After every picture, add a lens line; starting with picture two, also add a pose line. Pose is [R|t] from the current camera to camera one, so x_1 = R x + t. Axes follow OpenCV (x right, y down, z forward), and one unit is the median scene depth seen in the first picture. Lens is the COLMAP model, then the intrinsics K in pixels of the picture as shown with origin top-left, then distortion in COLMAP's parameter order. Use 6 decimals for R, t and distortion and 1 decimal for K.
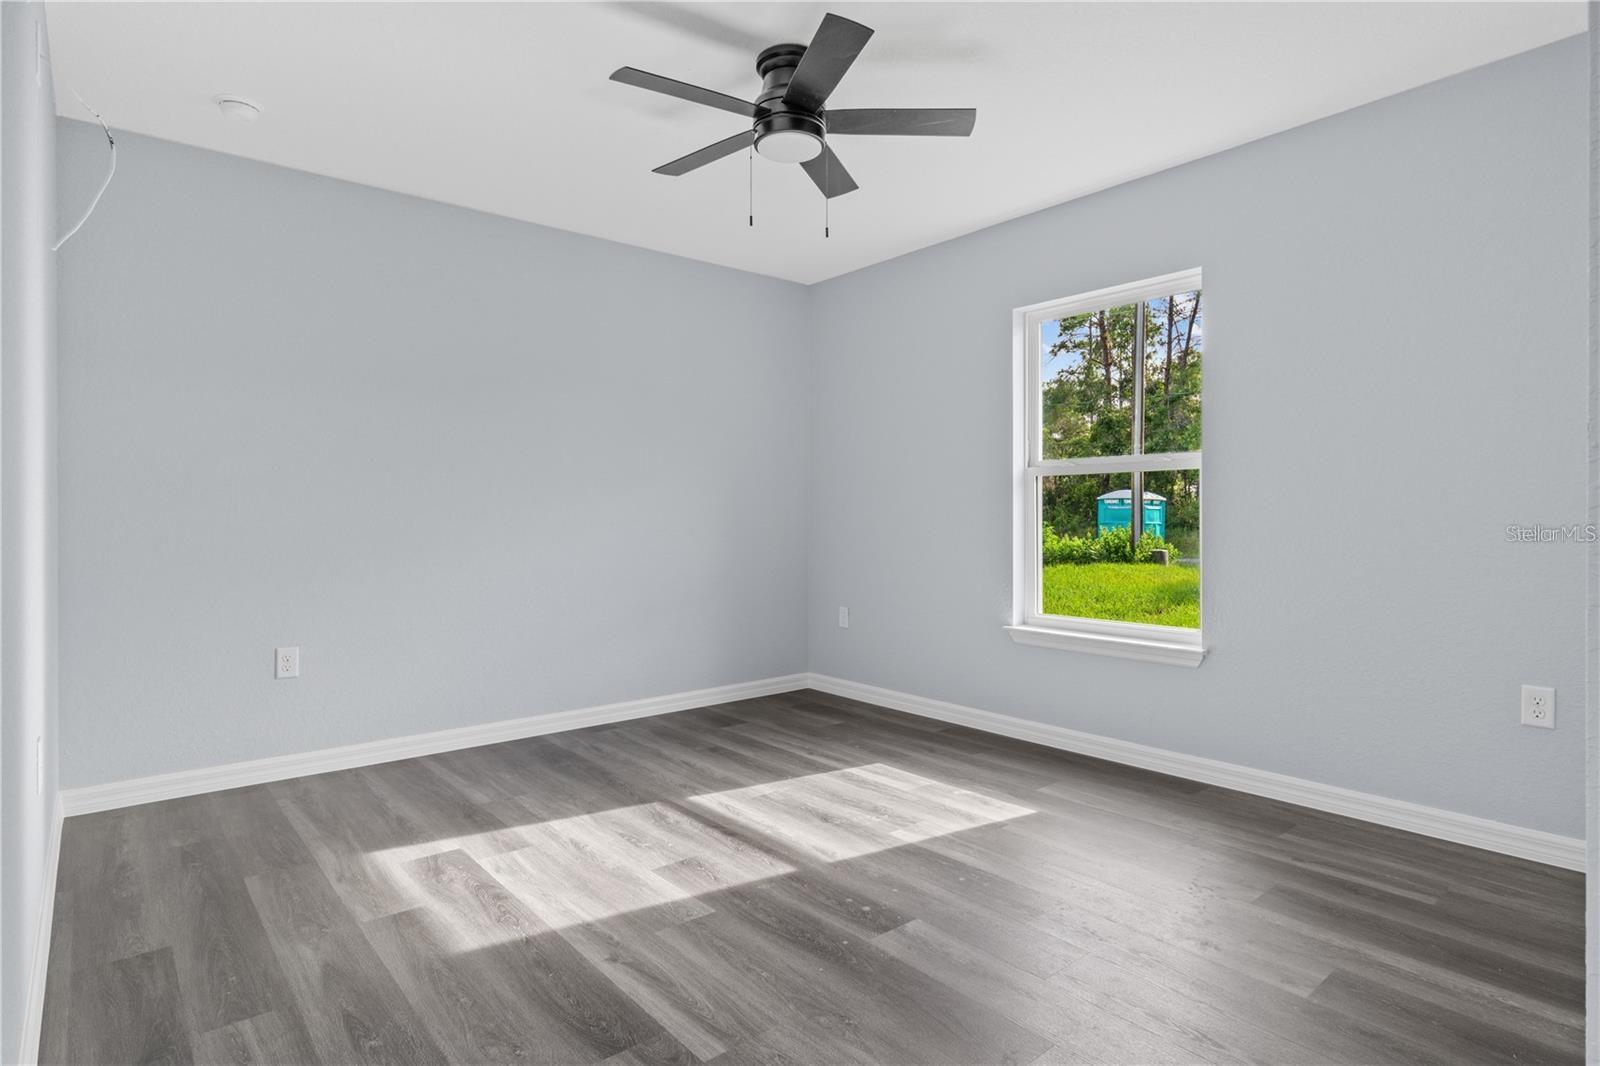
lens RADIAL K [[859.0, 0, 798.2], [0, 859.0, 527.4], [0, 0, 1]] dist [0.000187, -0.000526]
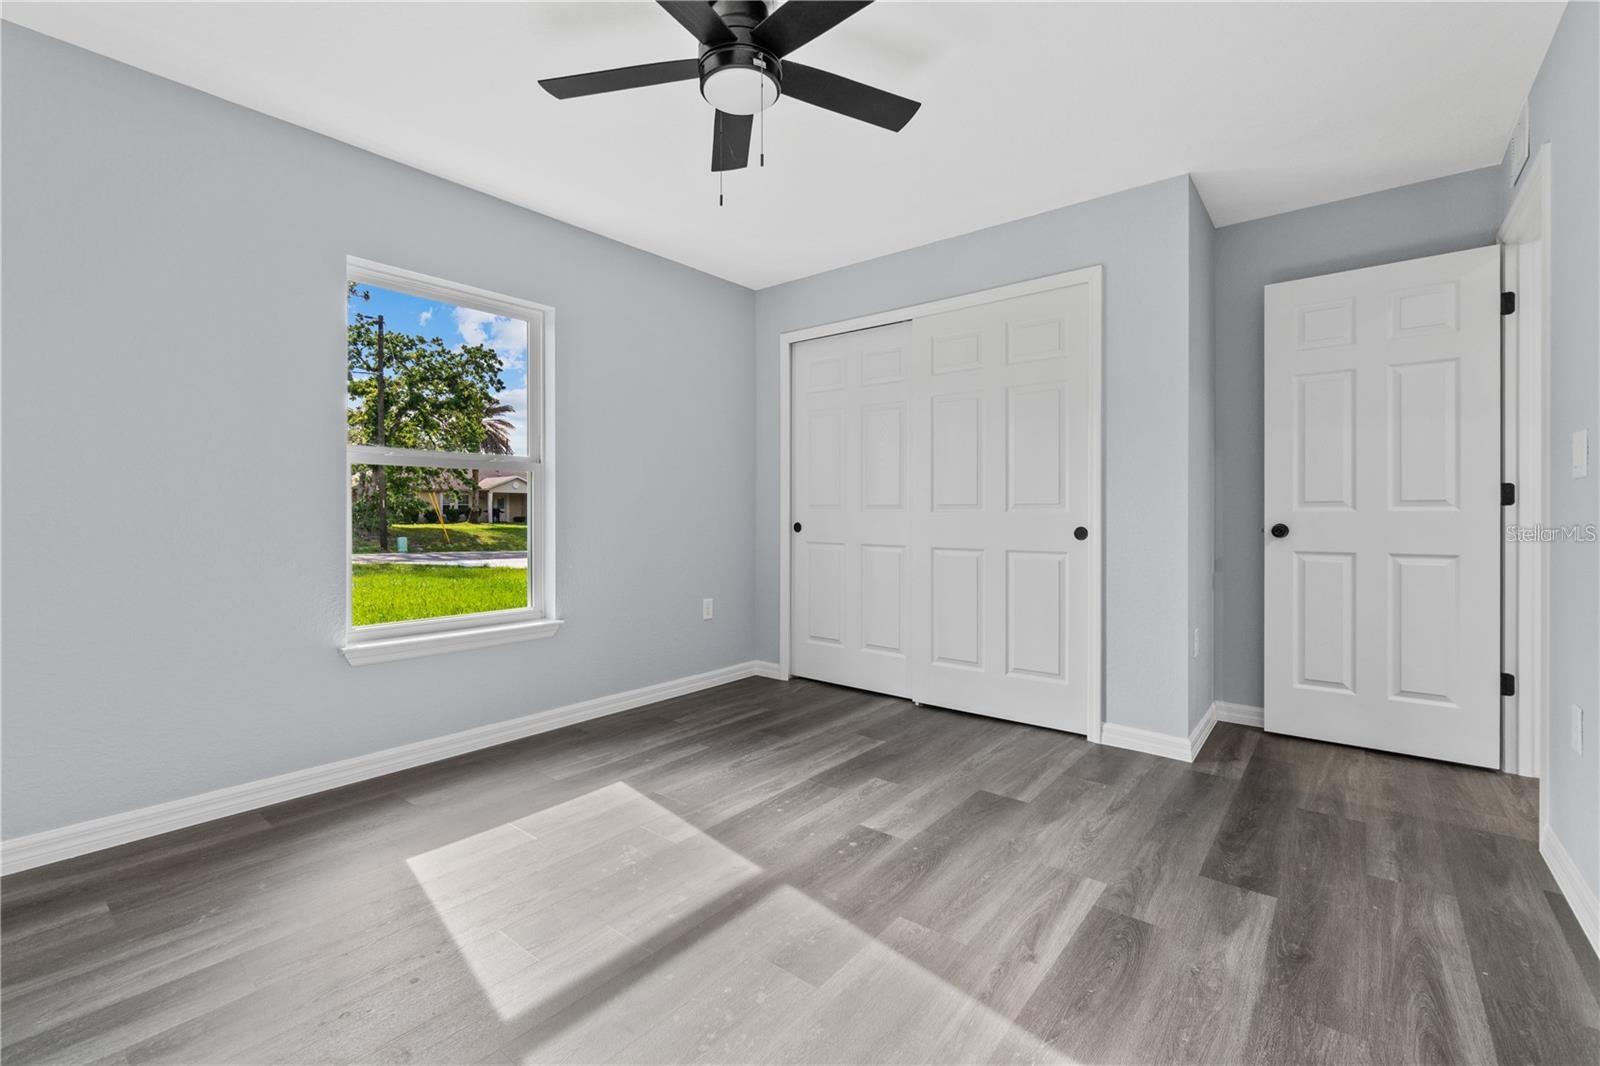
lens RADIAL K [[694.4, 0, 803.9], [0, 694.4, 520.9], [0, 0, 1]] dist [0.001001, 0.000563]
pose [[-0.201616, -0.010127, 0.979412, -0.834171], [0.012663, 0.999836, 0.012945, -0.011881], [-0.979383, 0.015012, -0.201454, 1.250896]]
